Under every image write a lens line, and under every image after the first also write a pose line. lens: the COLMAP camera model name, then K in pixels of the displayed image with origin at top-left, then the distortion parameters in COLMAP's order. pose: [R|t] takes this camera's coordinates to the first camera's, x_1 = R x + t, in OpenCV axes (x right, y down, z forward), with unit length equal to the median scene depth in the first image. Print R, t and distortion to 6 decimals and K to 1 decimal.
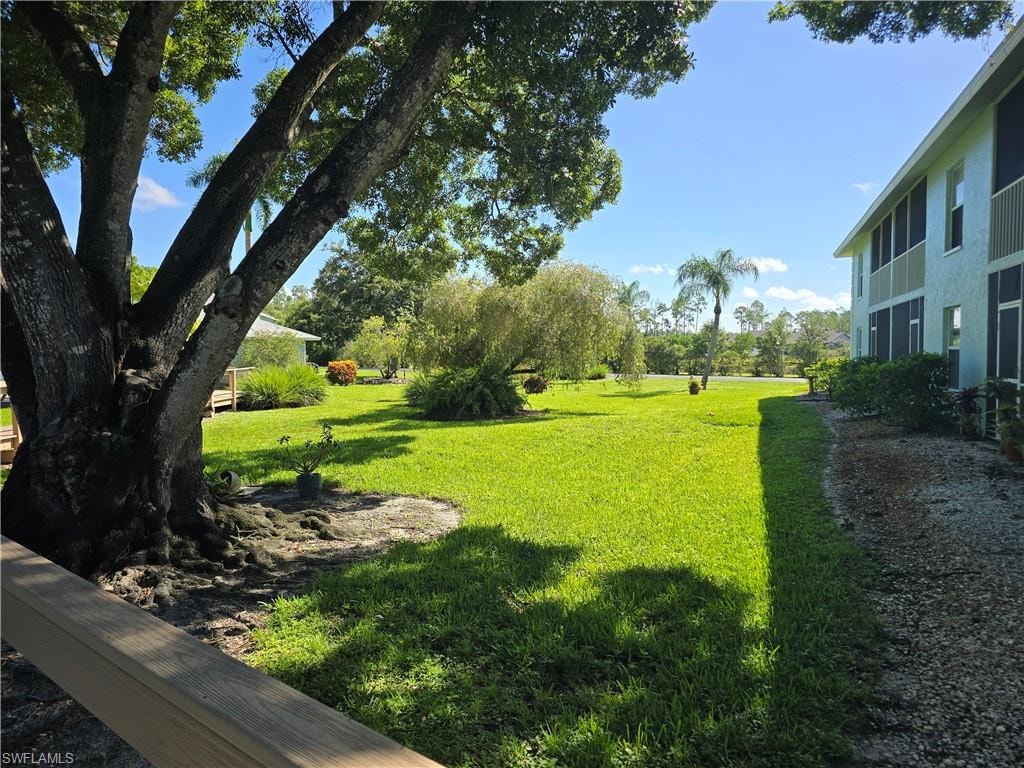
lens RADIAL K [[692.4, 0, 507.6], [0, 692.4, 381.0], [0, 0, 1]] dist [0.053738, -0.048466]
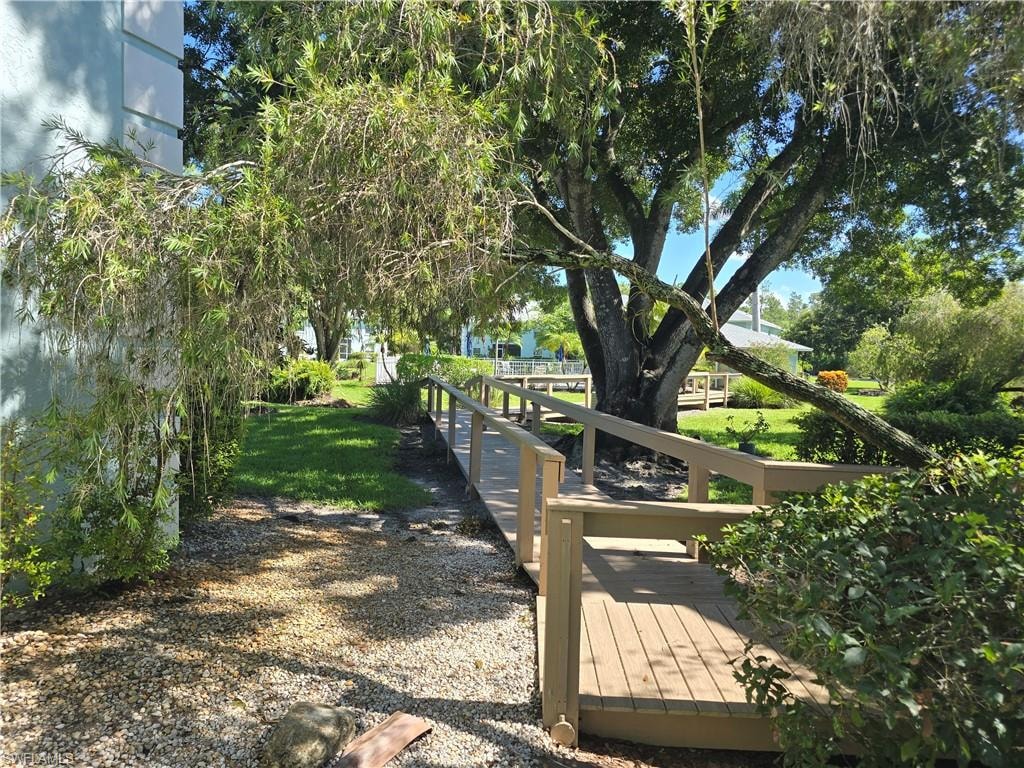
lens RADIAL K [[692.4, 0, 507.6], [0, 692.4, 381.0], [0, 0, 1]] dist [0.053738, -0.048466]
pose [[0.758926, 0.052323, -0.649071, 0.173420], [-0.058668, 0.998207, 0.011871, 0.005602], [0.648528, 0.029071, 0.760635, -0.294547]]
